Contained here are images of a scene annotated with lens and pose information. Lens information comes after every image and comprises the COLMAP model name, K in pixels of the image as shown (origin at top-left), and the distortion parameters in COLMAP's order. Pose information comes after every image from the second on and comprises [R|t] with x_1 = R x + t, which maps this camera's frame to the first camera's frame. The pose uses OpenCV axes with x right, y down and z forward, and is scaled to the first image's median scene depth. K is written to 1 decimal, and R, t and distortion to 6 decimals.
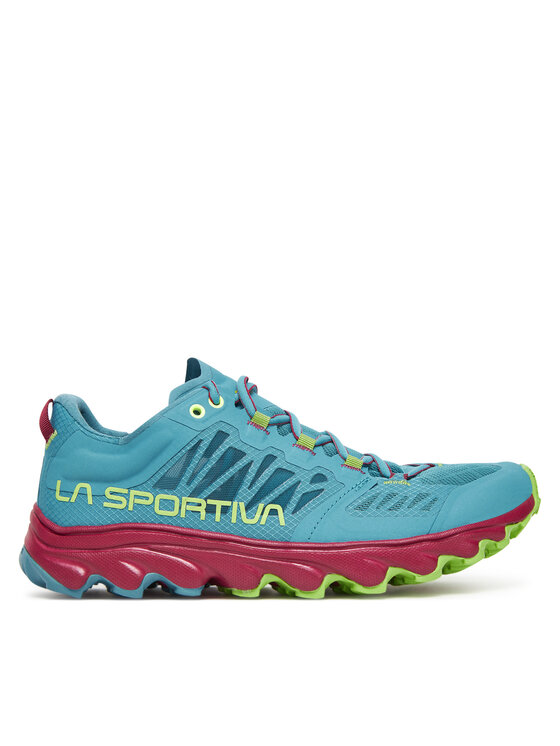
lens RADIAL K [[1445.2, 0, 279.7], [0, 1445.2, 371.9], [0, 0, 1]] dist [0.073948, 0.000000]
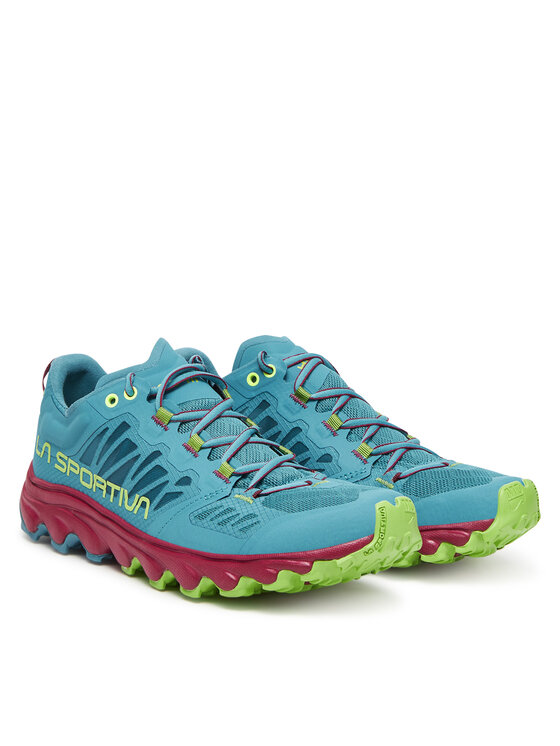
lens RADIAL K [[1687.2, 0, 279.9], [0, 1687.2, 373.7], [0, 0, 1]] dist [0.025114, 0.000000]
pose [[0.834967, 0.144141, -0.531087, 0.746529], [-0.045747, 0.979927, 0.194038, -0.254085], [0.548395, -0.137720, 0.824800, 0.003274]]
